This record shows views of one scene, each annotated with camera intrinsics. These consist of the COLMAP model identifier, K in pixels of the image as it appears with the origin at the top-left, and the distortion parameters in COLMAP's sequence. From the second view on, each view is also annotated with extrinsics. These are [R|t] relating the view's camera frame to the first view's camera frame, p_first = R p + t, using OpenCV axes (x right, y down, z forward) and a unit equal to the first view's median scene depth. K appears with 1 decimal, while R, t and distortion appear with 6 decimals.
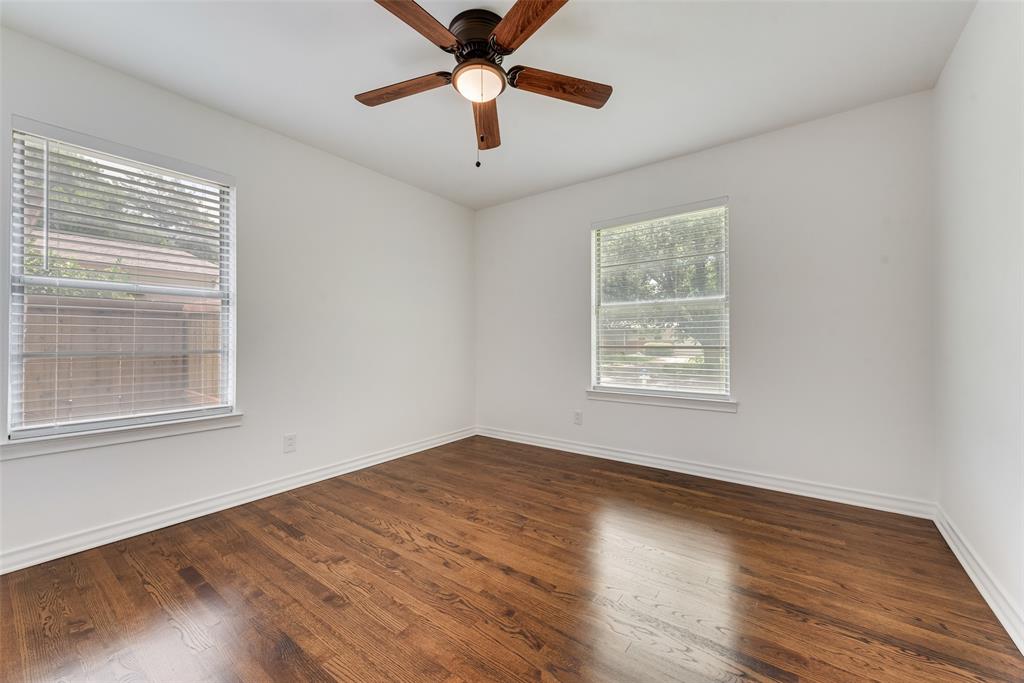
lens RADIAL K [[400.3, 0, 508.5], [0, 400.3, 340.5], [0, 0, 1]] dist [0.000353, -0.000221]
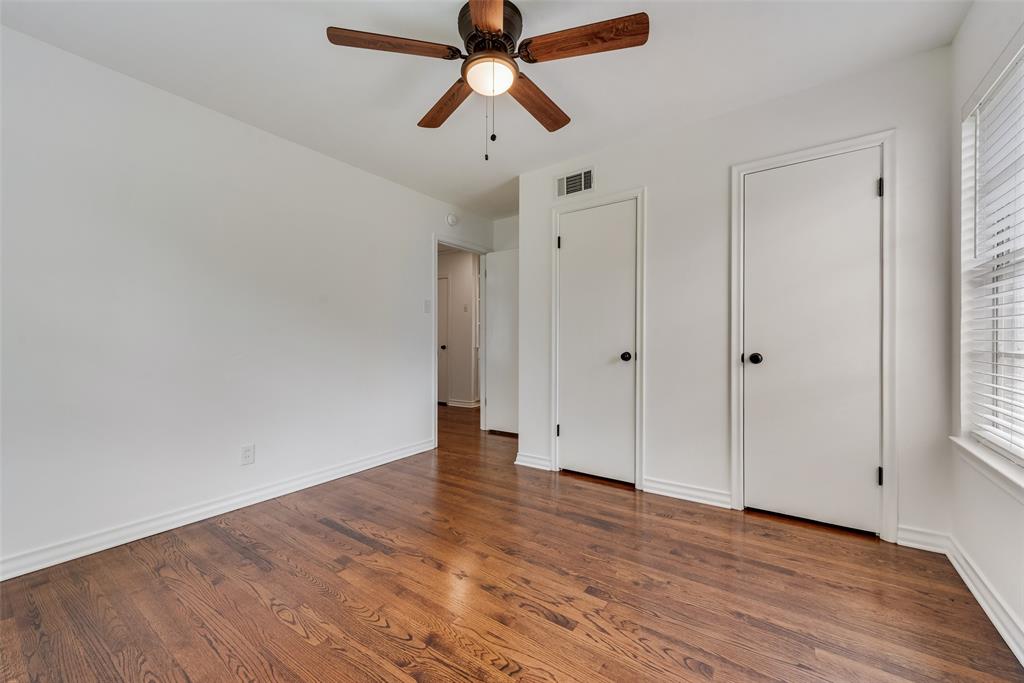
lens RADIAL K [[400.3, 0, 508.5], [0, 400.3, 340.5], [0, 0, 1]] dist [0.000353, -0.000221]
pose [[-0.999527, 0.011928, -0.028356, -0.092690], [0.011938, 0.999929, -0.000172, -0.004875], [0.028352, -0.000510, -0.999598, 1.907147]]
